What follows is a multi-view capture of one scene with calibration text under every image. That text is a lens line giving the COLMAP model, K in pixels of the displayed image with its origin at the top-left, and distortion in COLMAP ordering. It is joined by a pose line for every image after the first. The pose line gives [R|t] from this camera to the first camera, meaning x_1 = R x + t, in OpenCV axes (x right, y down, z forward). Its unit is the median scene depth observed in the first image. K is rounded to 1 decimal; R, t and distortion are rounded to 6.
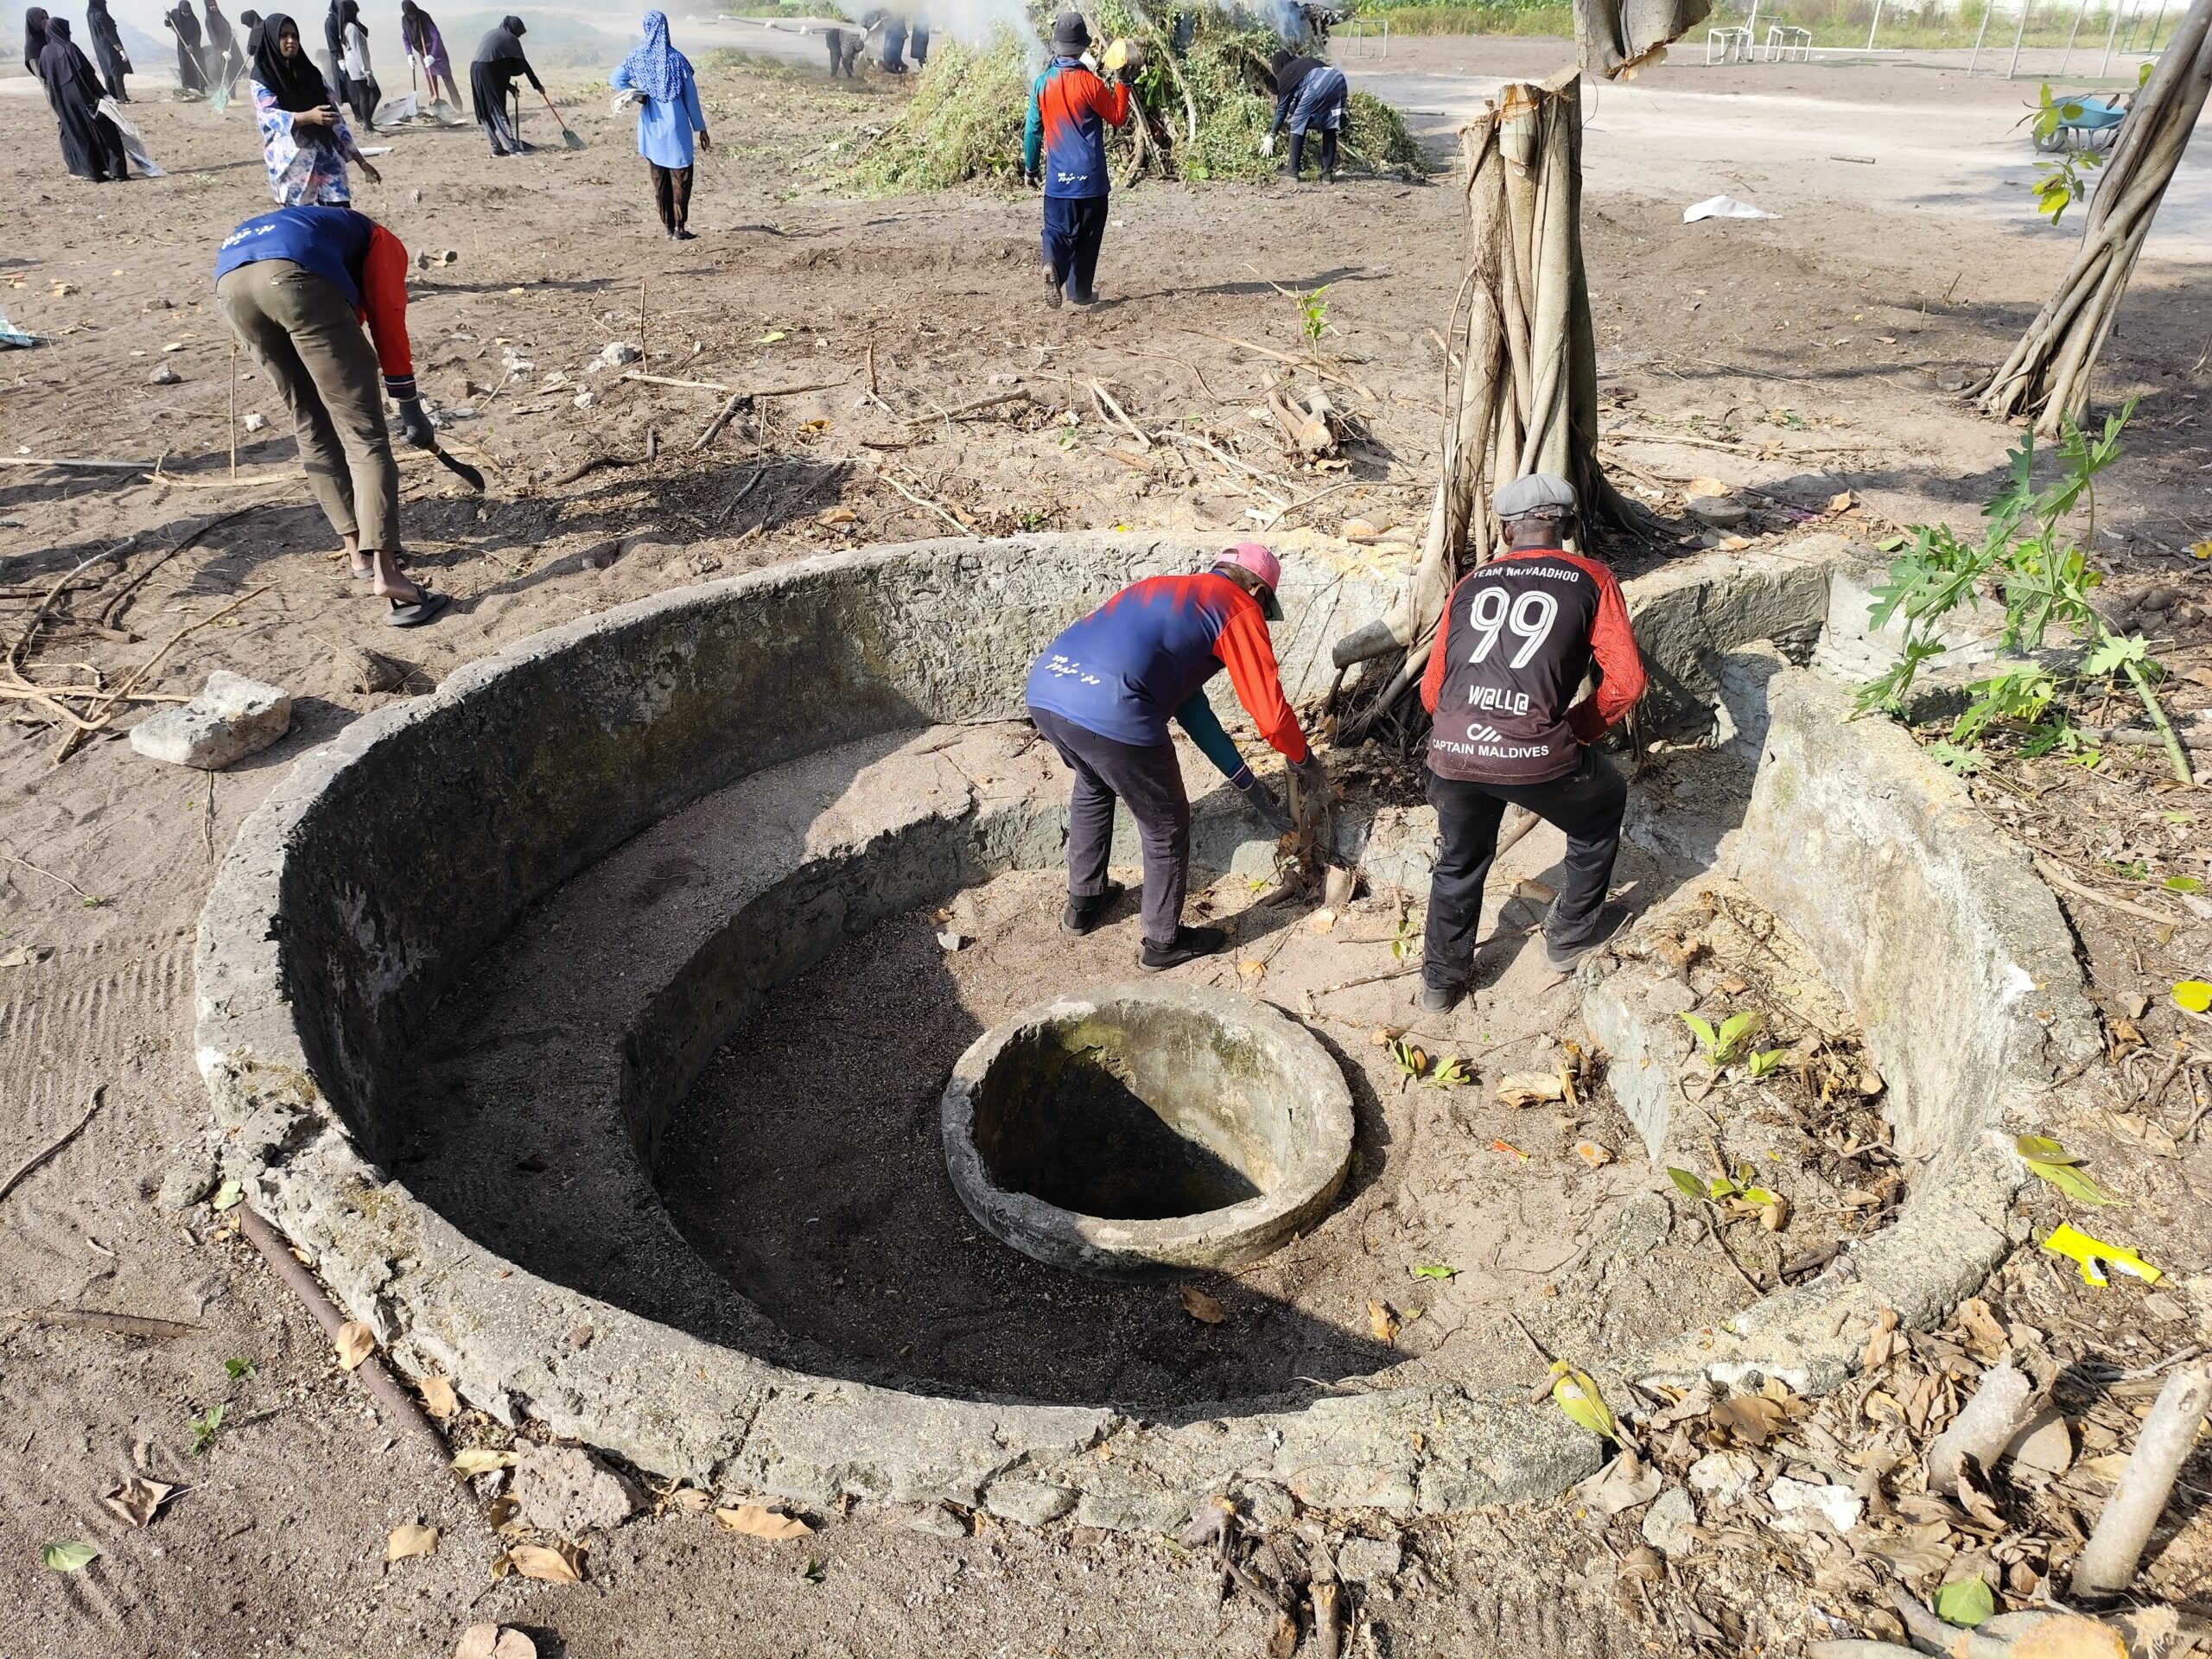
lens RADIAL K [[1489.3, 0, 1107.3], [0, 1489.3, 834.9], [0, 0, 1]] dist [0.060188, -0.055890]
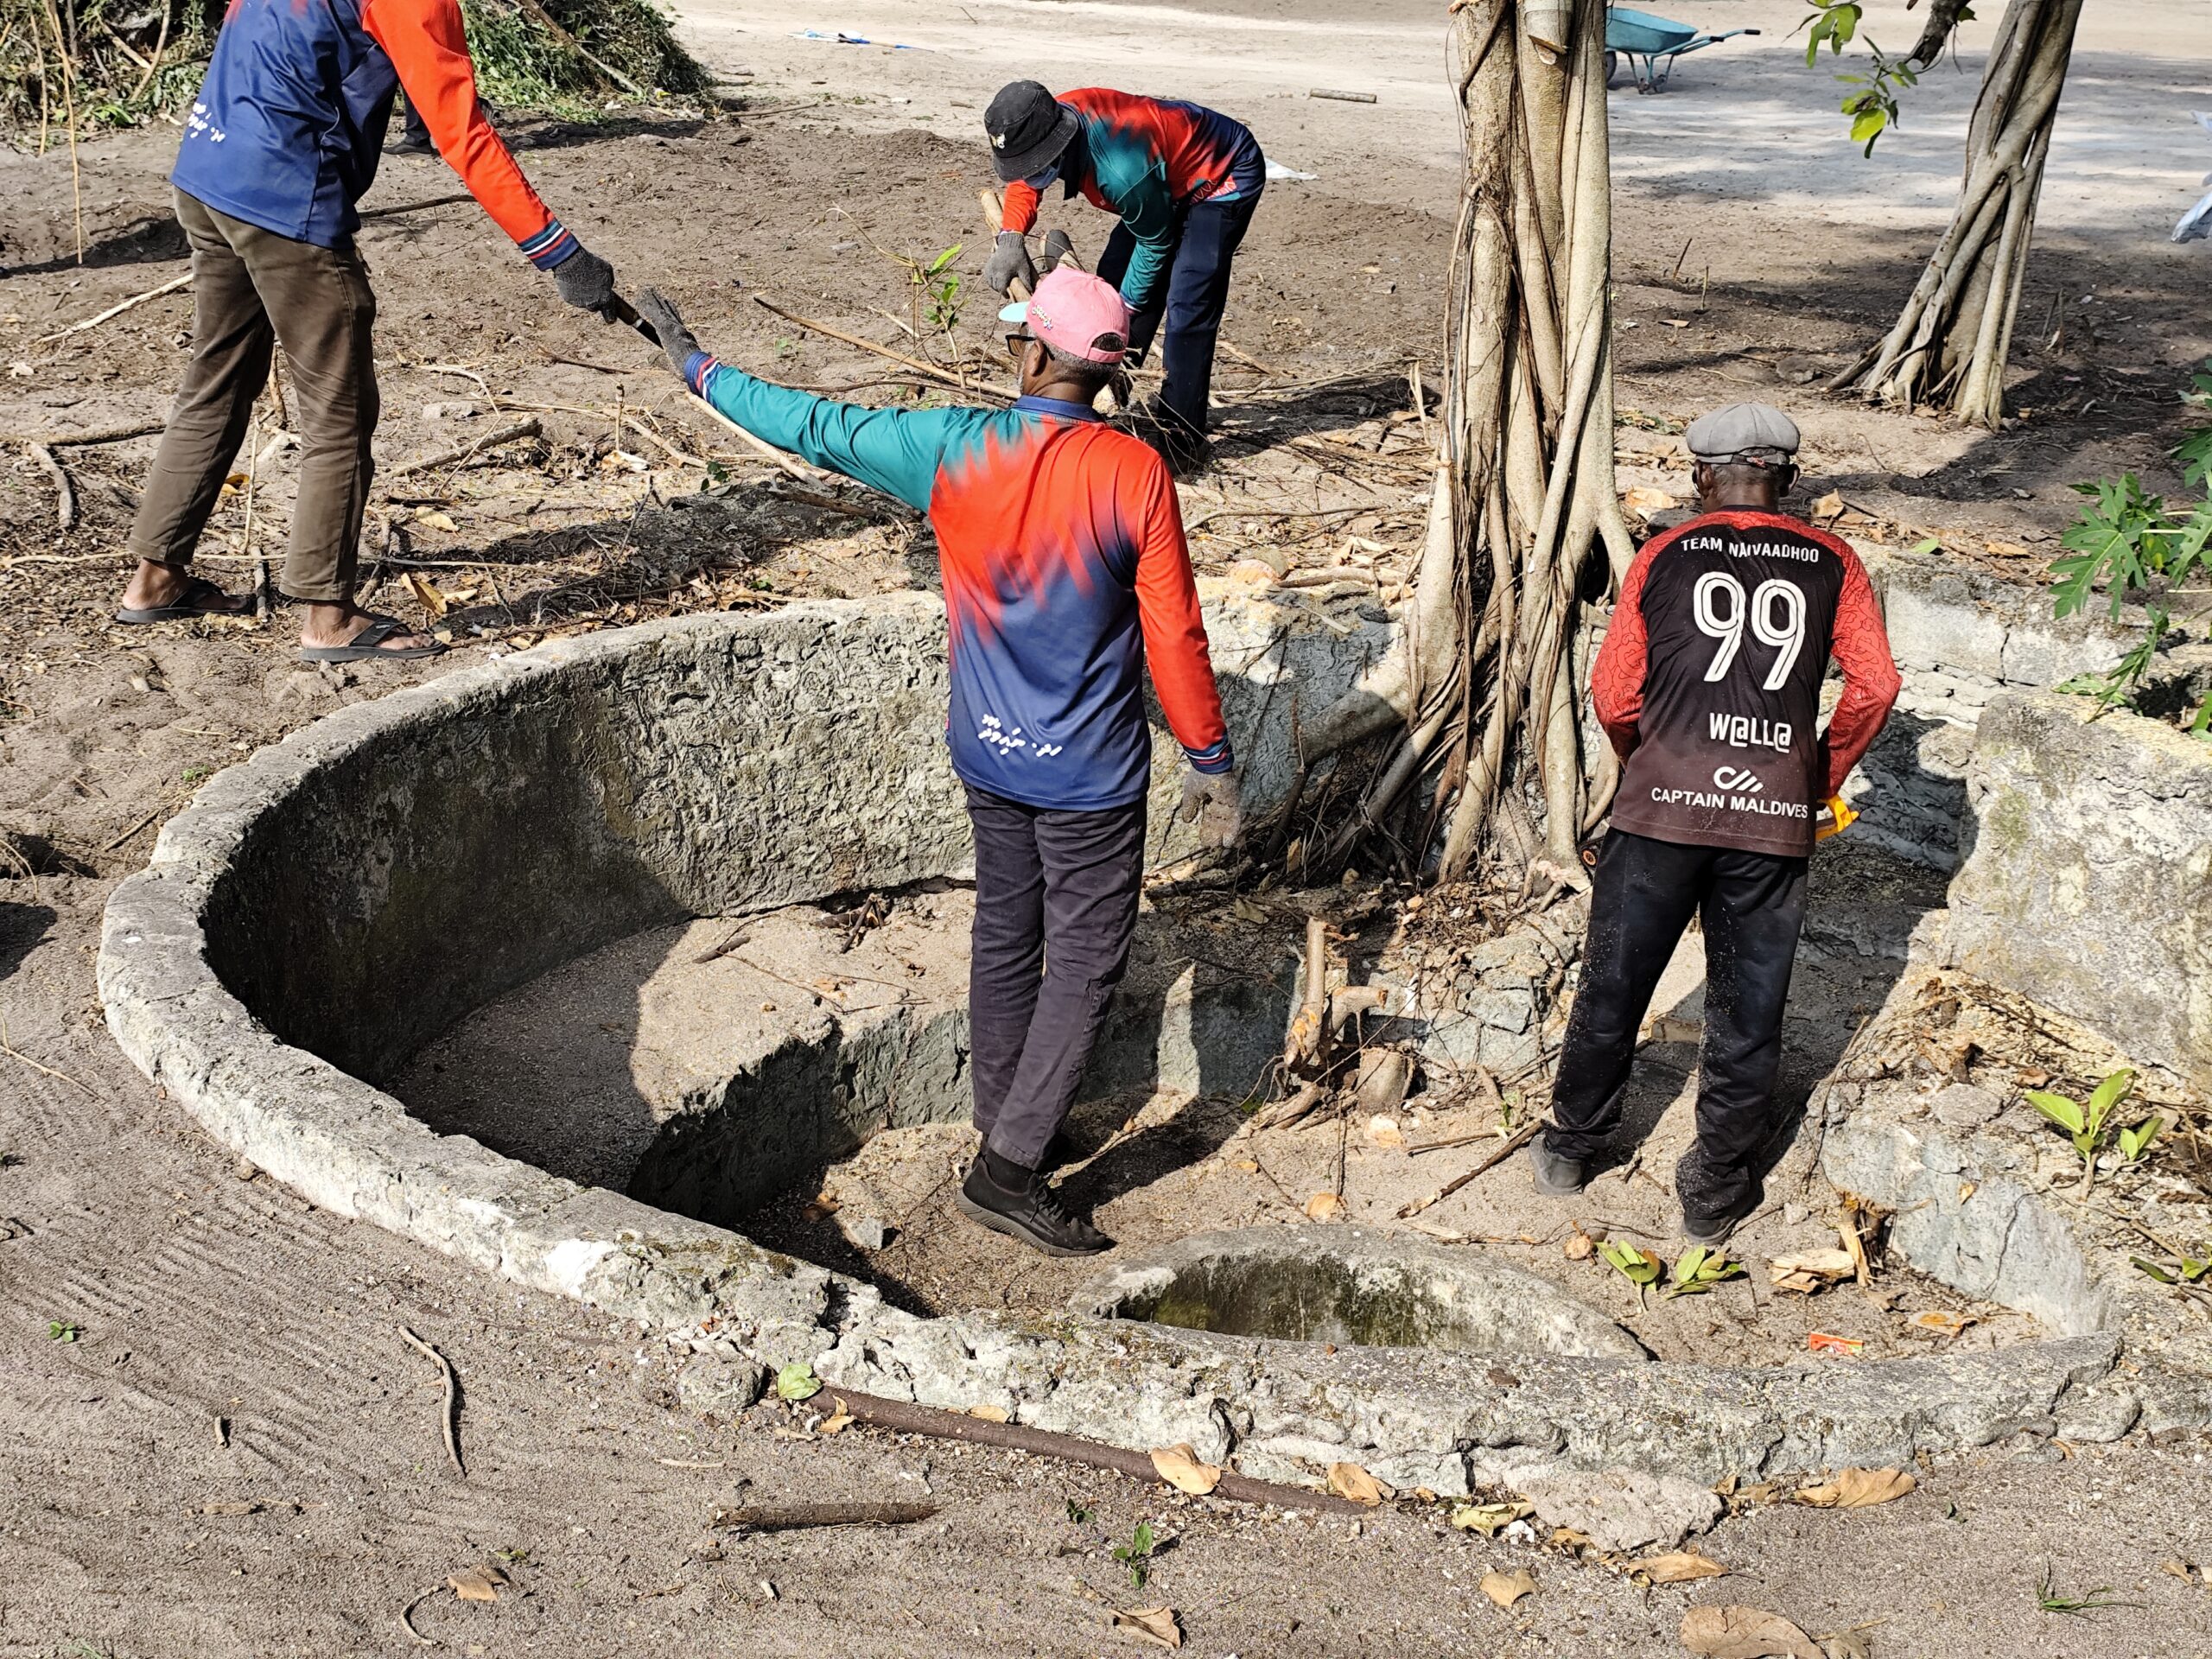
lens RADIAL K [[2983.6, 0, 1099.2], [0, 2983.6, 820.0], [0, 0, 1]] dist [0.150438, -0.506252]
pose [[0.919157, -0.087514, 0.384047, -0.445583], [0.156826, 0.975703, -0.153003, 0.101858], [-0.361326, 0.200862, 0.910548, -0.172459]]
